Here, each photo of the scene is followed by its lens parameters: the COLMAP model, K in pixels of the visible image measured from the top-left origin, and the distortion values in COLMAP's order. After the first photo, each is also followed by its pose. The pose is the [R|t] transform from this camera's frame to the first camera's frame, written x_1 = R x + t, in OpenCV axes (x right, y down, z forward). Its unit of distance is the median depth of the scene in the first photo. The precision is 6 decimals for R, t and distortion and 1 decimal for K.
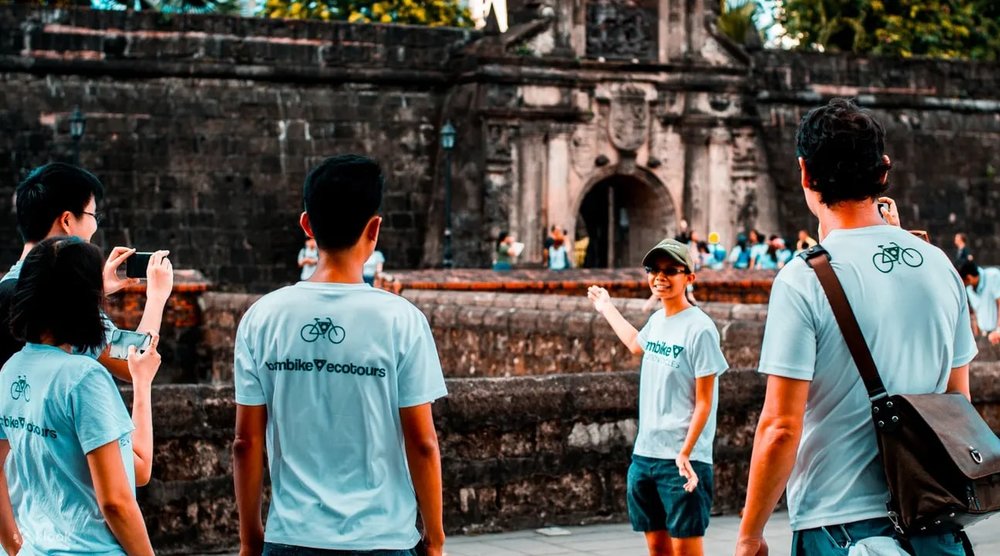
lens RADIAL K [[809.9, 0, 500.0], [0, 809.9, 278.0], [0, 0, 1]] dist [-0.093204, 0.000163]
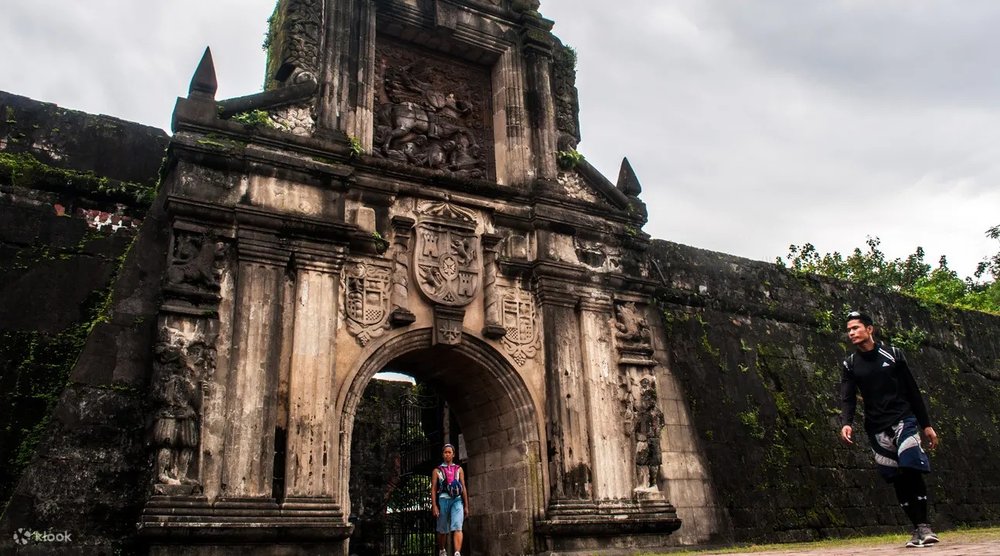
lens RADIAL K [[809.9, 0, 500.0], [0, 809.9, 278.0], [0, 0, 1]] dist [-0.093204, 0.000163]
pose [[0.985171, 0.005499, 0.171488, 0.092382], [0.054528, 0.937636, -0.343316, 0.026272], [-0.162681, 0.347576, 0.923432, 0.430309]]
